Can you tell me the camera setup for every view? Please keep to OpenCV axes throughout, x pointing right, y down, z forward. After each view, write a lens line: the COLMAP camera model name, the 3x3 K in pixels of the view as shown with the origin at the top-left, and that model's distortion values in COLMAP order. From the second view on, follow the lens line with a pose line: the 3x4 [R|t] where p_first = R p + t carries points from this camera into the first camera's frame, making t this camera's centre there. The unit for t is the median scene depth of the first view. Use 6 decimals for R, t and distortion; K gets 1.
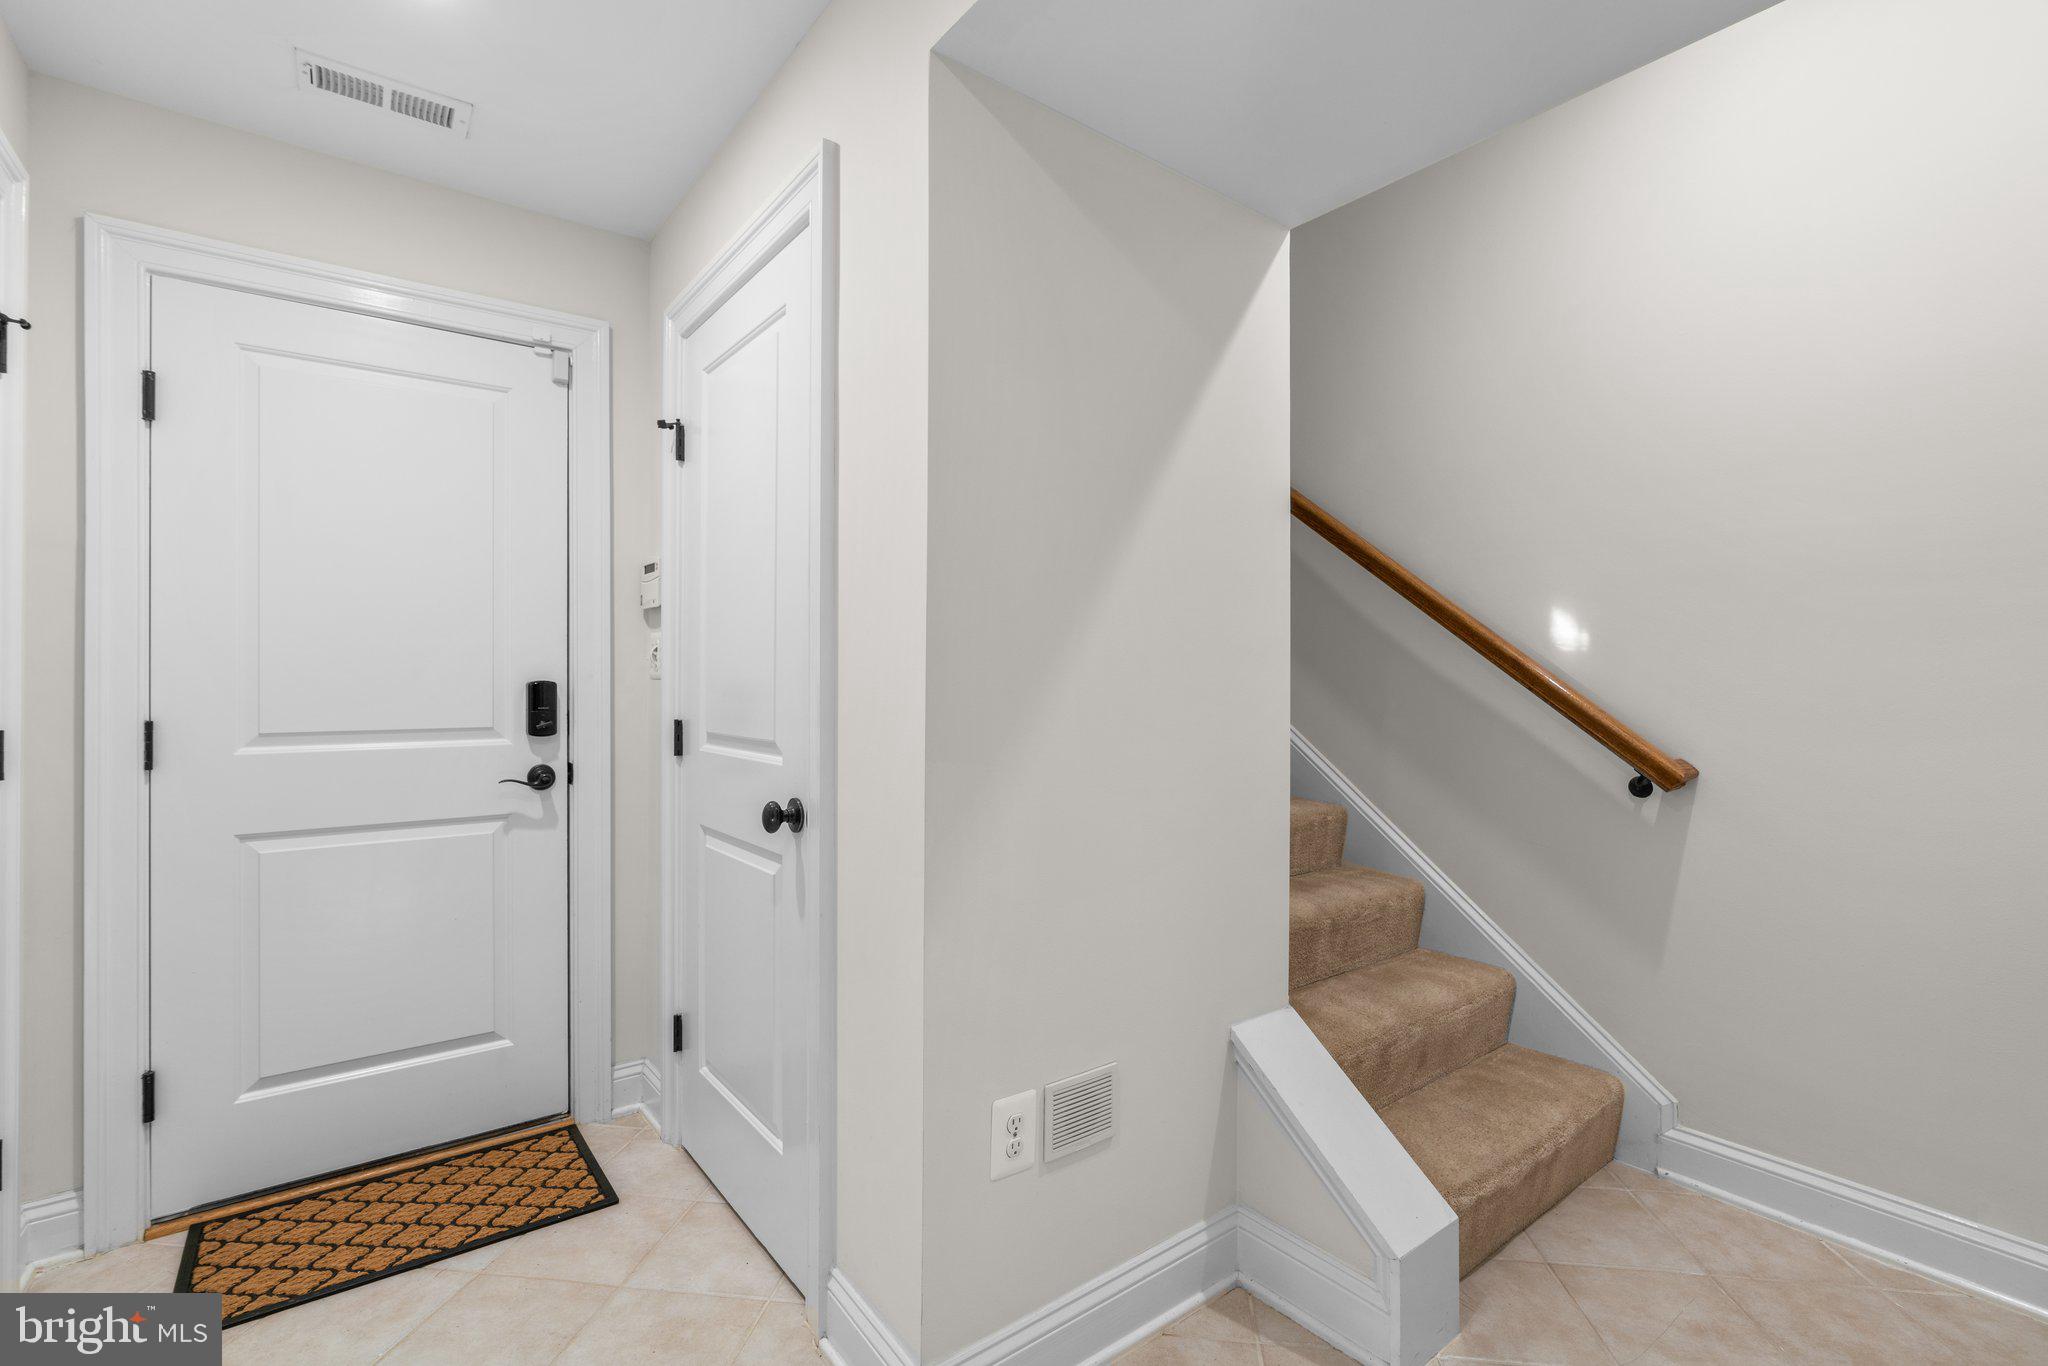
lens RADIAL K [[923.8, 0, 1028.7], [0, 923.8, 680.1], [0, 0, 1]] dist [-0.010886, 0.004787]
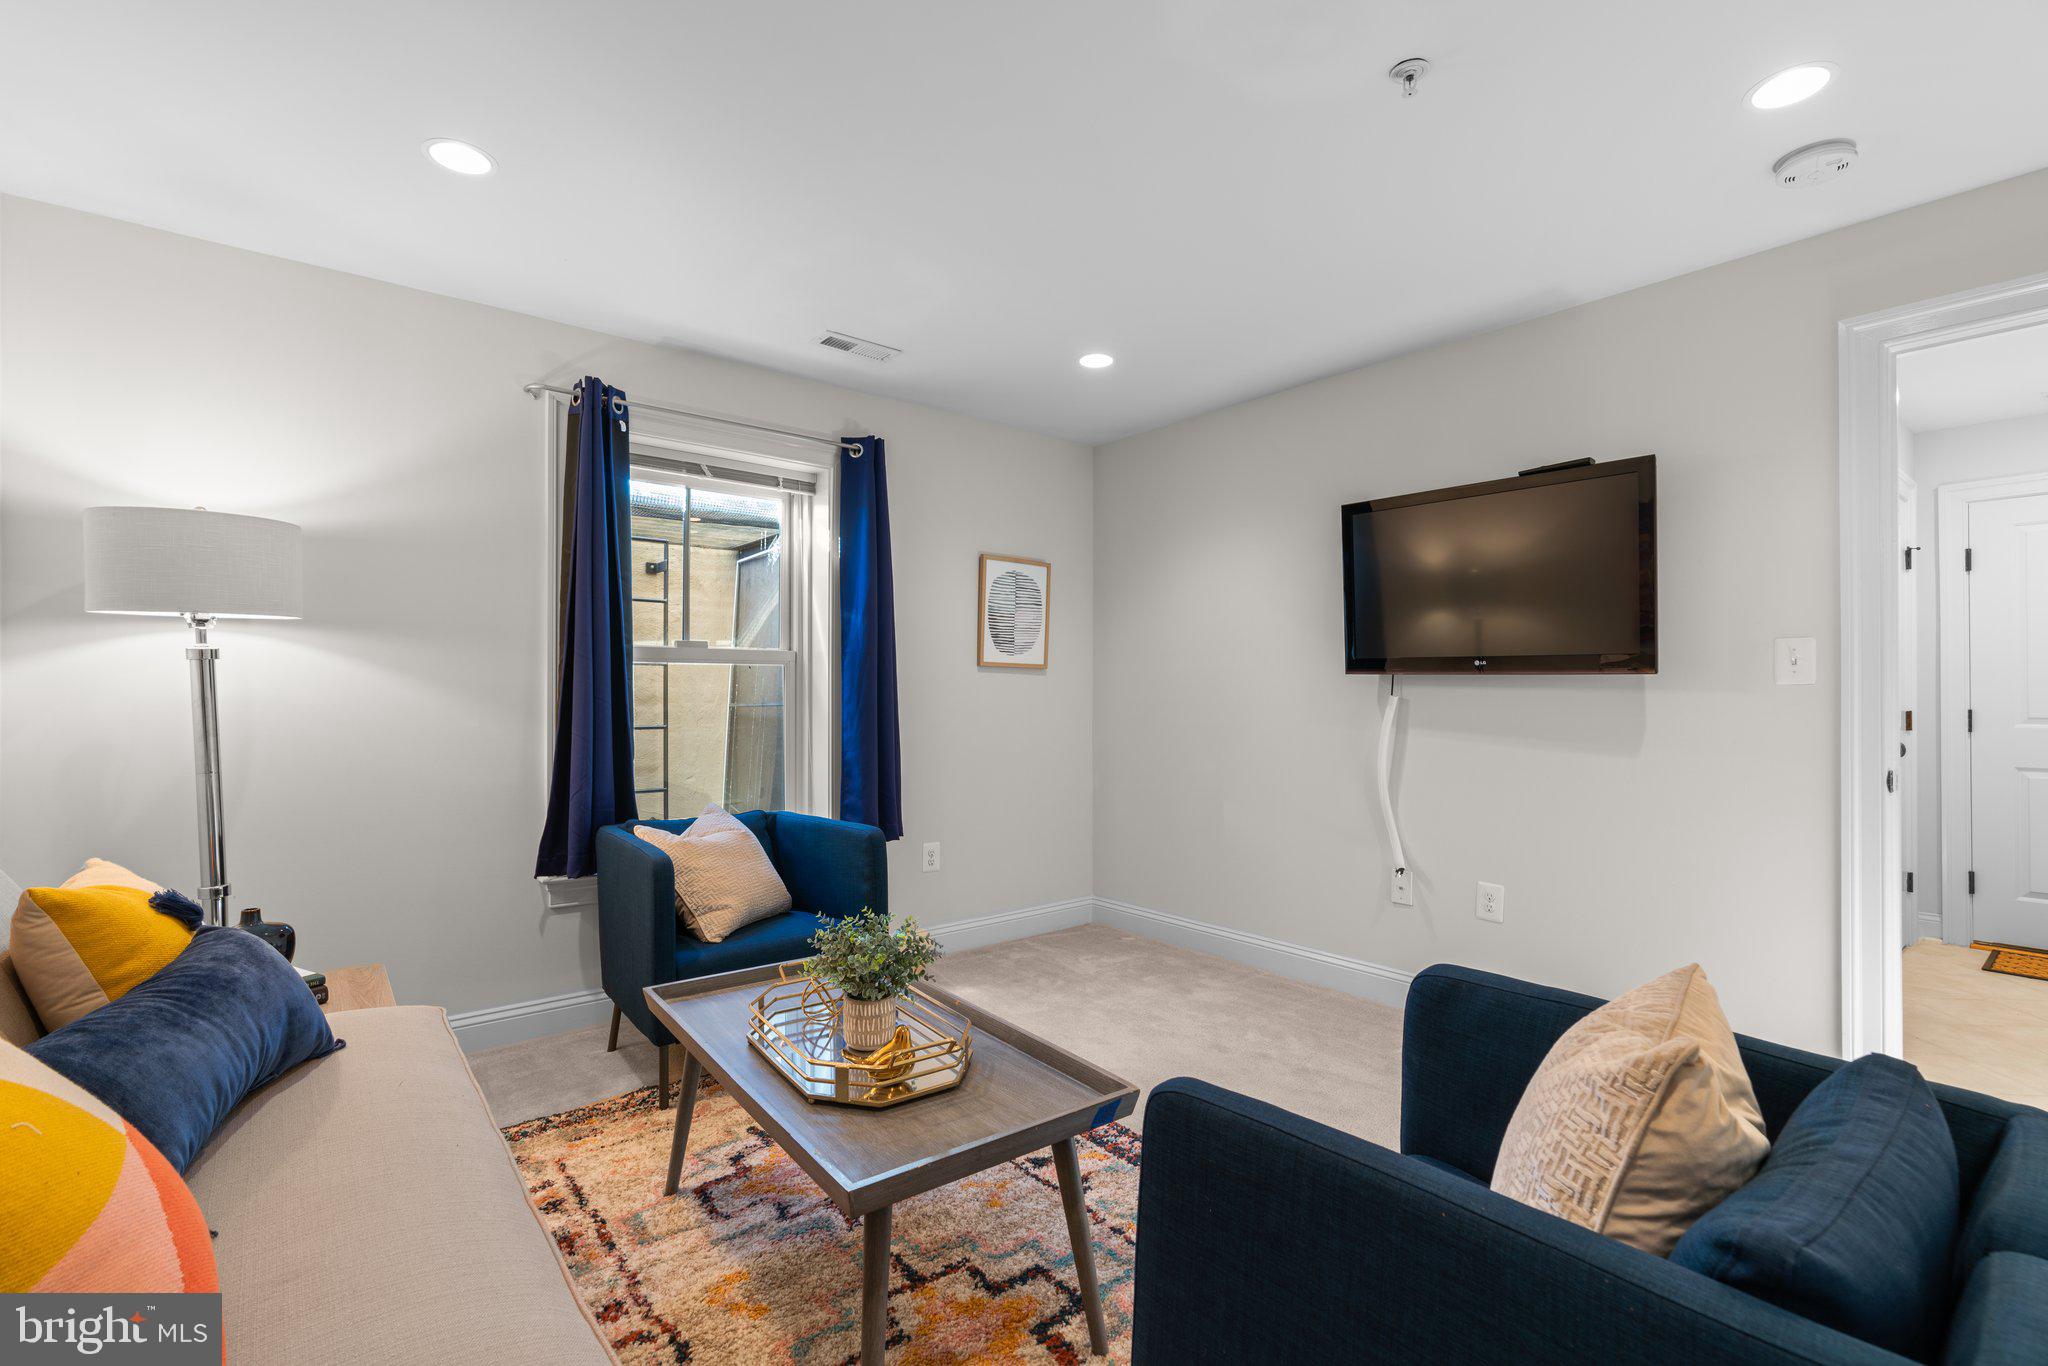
lens RADIAL K [[923.8, 0, 1028.1], [0, 923.8, 686.0], [0, 0, 1]] dist [-0.010886, 0.004787]
pose [[0.003463, -0.006072, -0.999976, 1.209250], [0.003739, 0.999975, -0.006059, -0.007491], [0.999987, -0.003718, 0.003485, -1.238543]]
